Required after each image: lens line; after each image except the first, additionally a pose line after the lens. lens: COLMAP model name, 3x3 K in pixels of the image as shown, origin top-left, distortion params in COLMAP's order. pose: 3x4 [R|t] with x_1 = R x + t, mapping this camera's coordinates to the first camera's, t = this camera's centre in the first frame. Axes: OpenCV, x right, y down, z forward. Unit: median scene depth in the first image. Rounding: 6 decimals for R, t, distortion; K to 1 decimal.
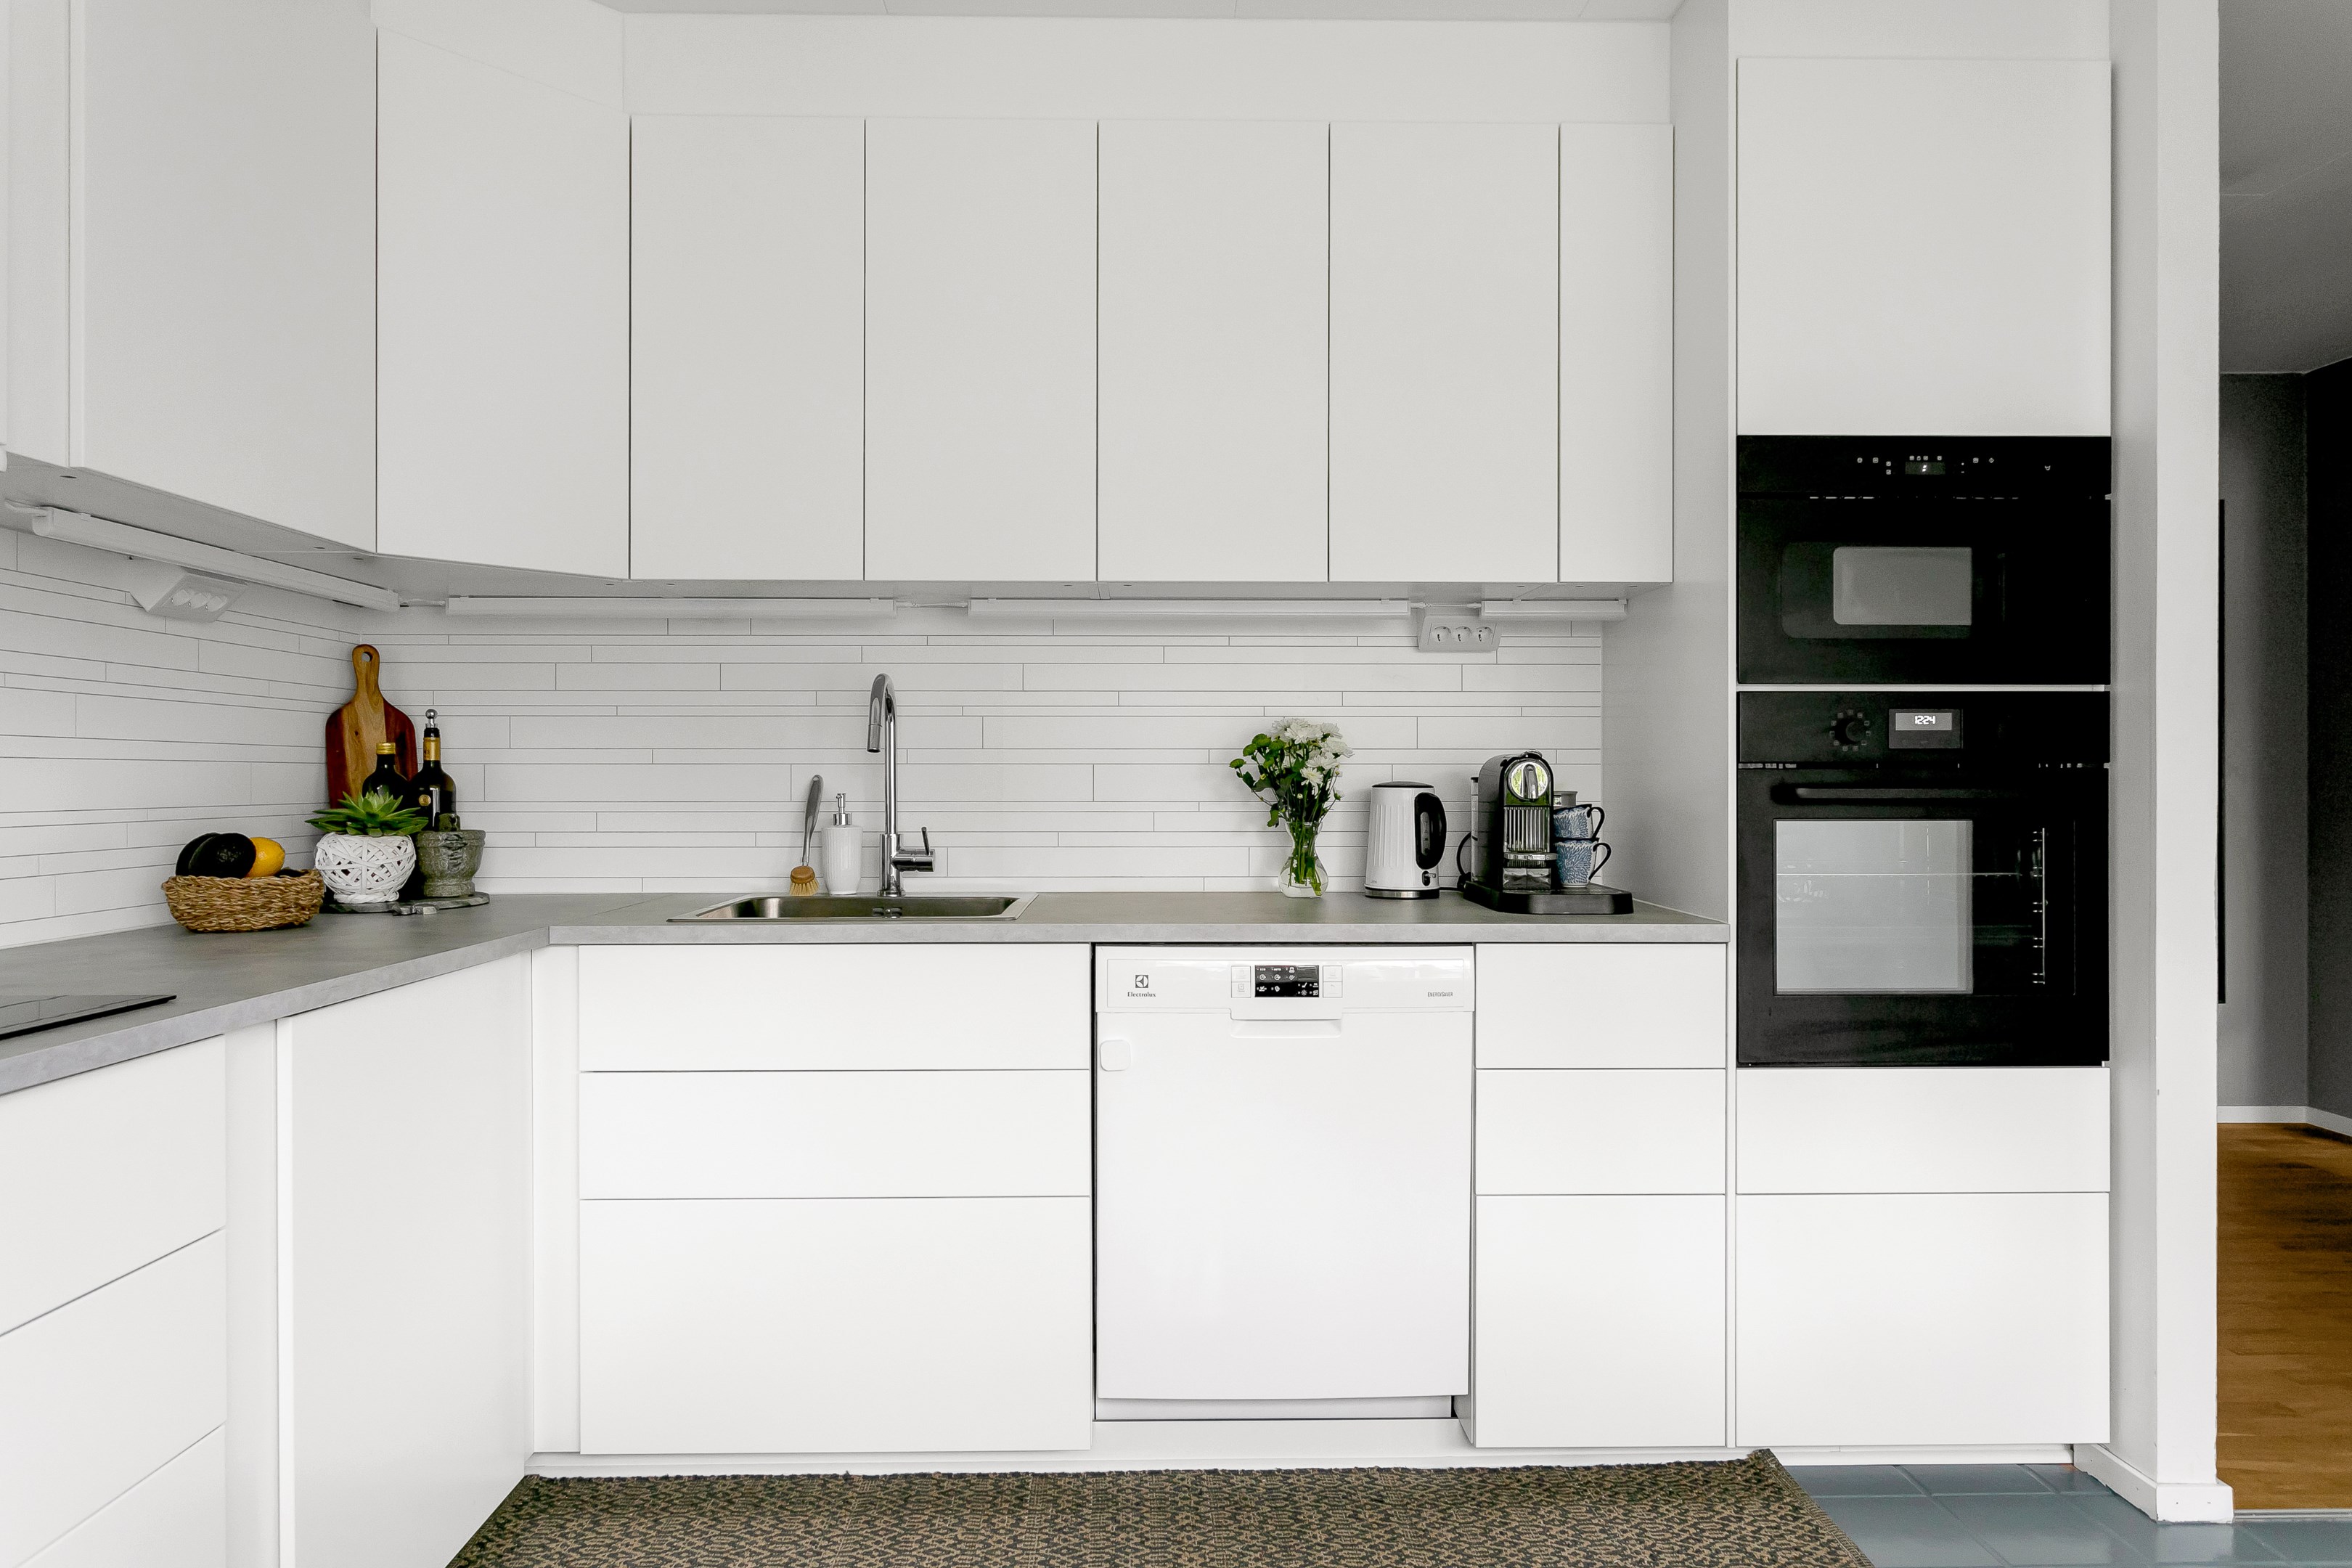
lens RADIAL K [[1449.1, 0, 1172.8], [0, 1449.1, 773.8], [0, 0, 1]] dist [-0.003487, 0.002567]
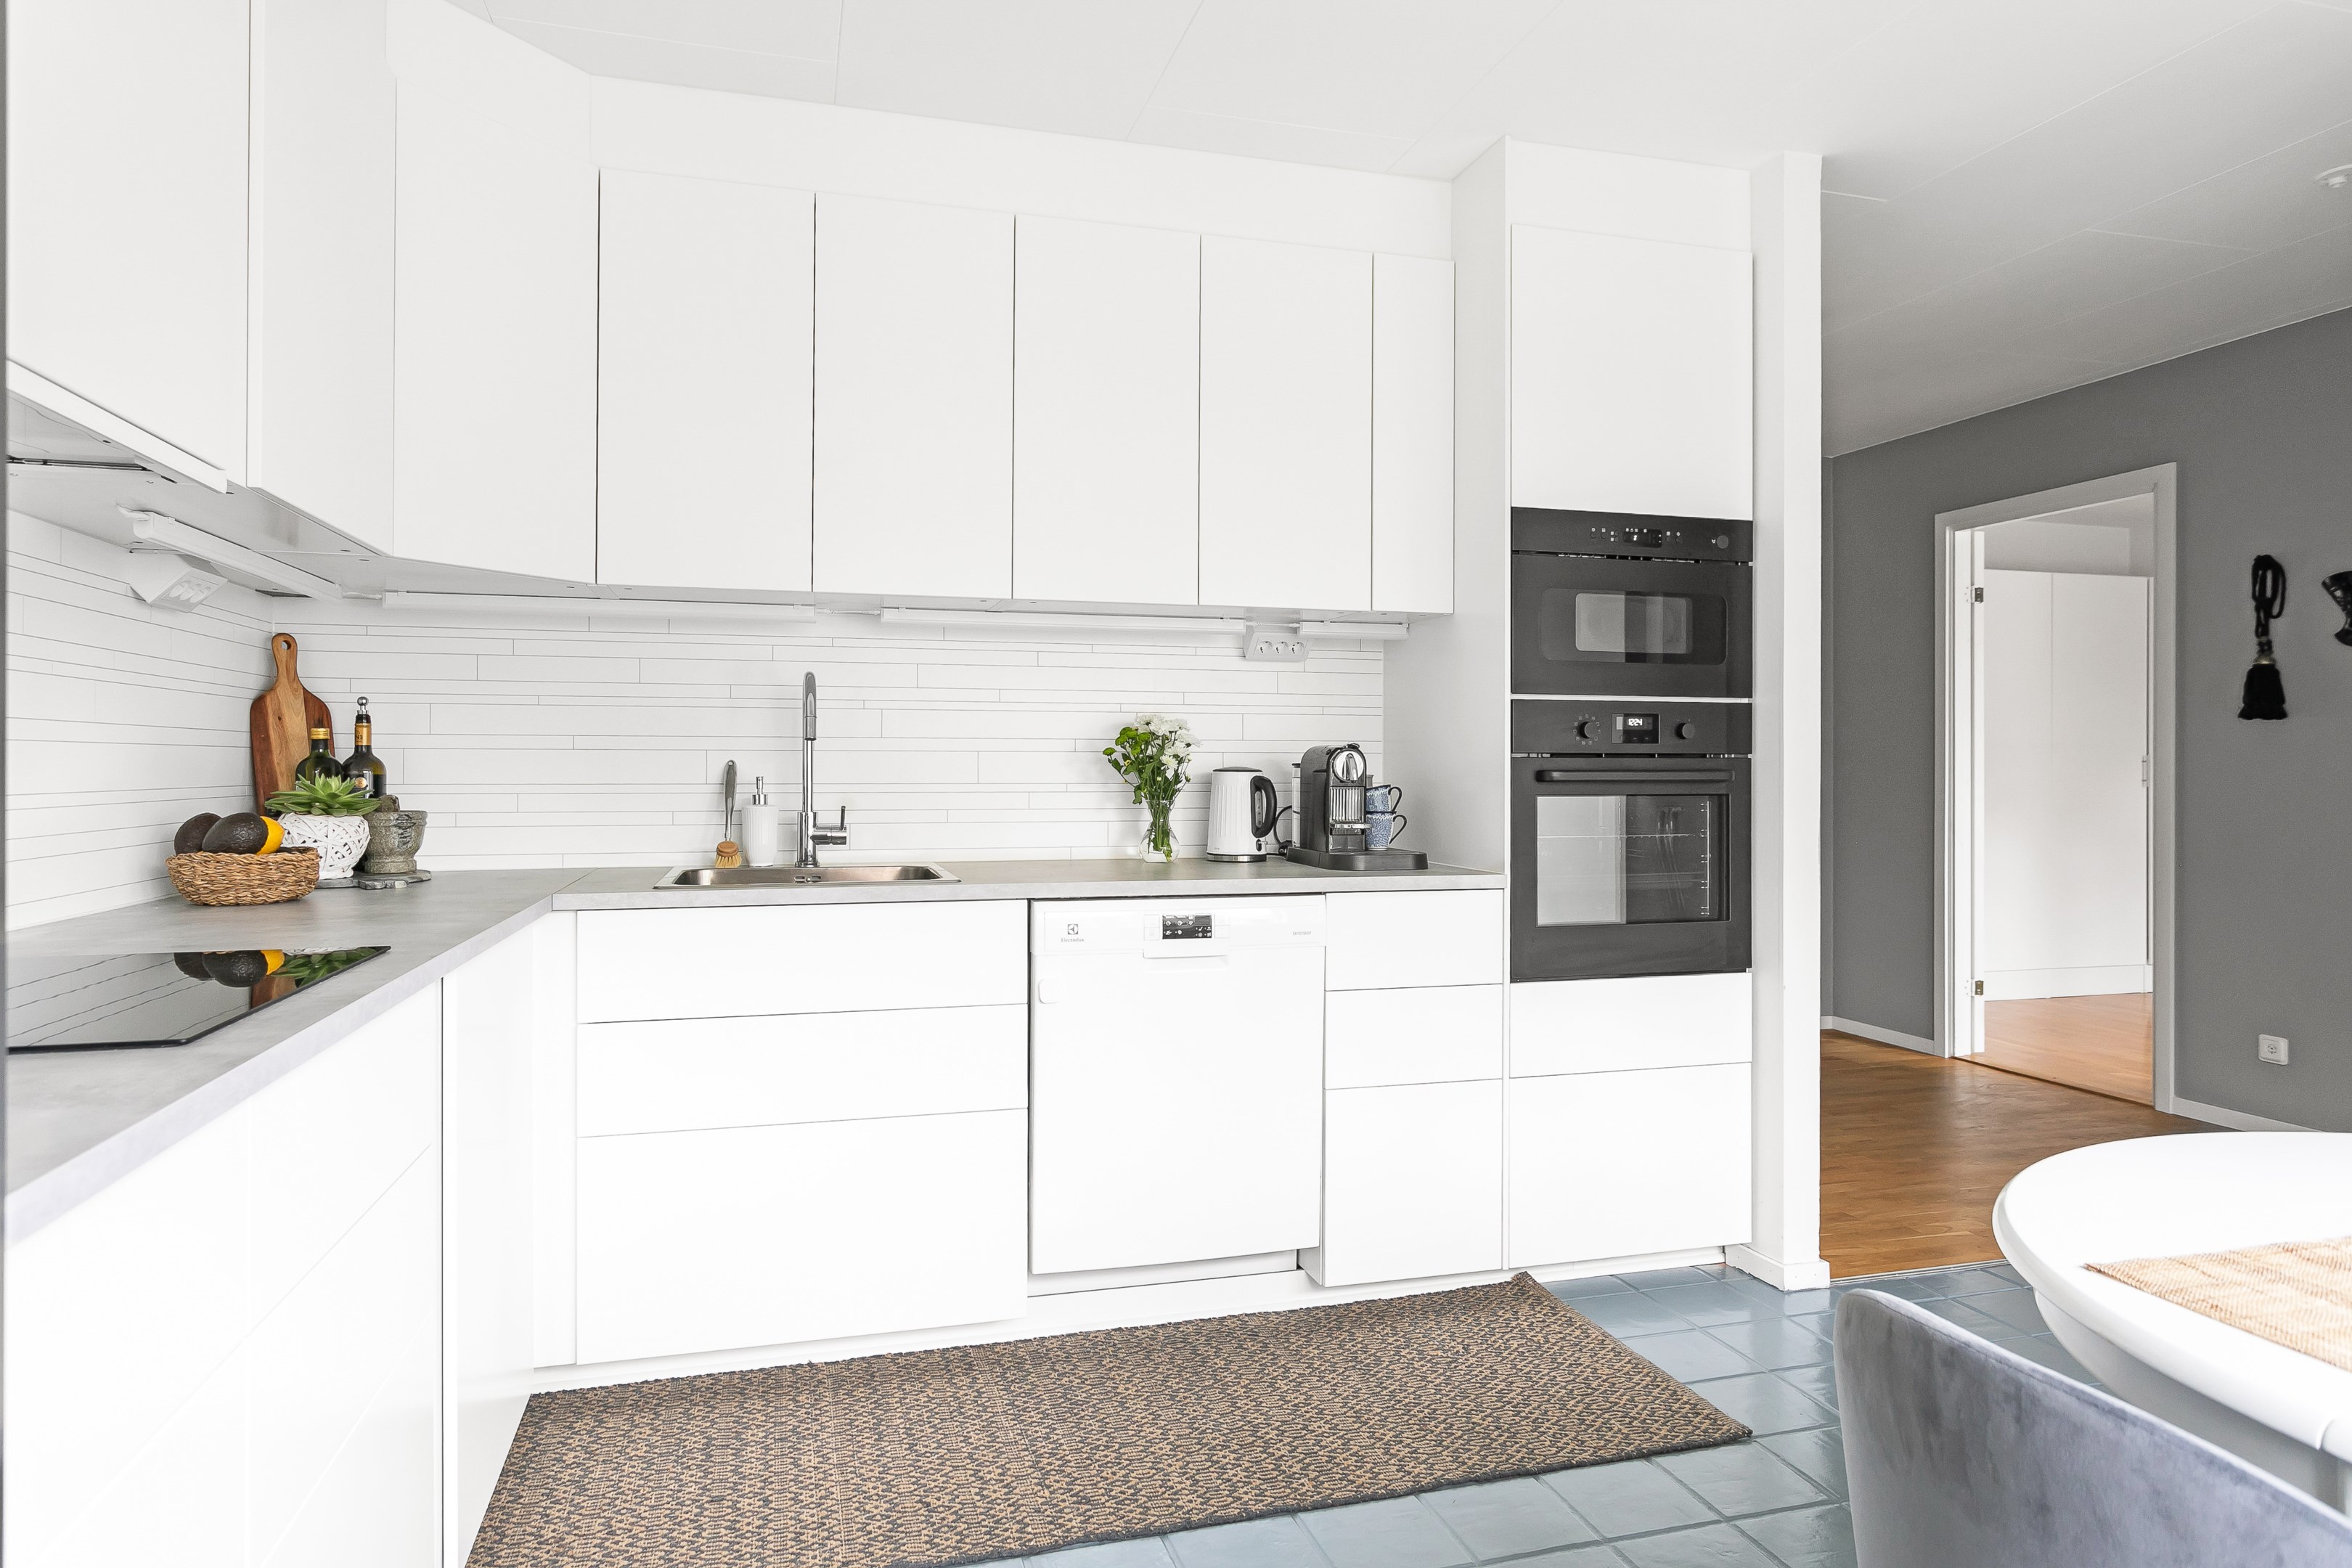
lens RADIAL K [[1416.5, 0, 1179.9], [0, 1416.5, 752.7], [0, 0, 1]] dist [-0.005723, -0.000370]
pose [[0.966549, 0.004339, 0.256443, -0.215420], [-0.002976, 0.999979, -0.005703, 0.000369], [-0.256463, 0.004749, 0.966542, -0.162196]]
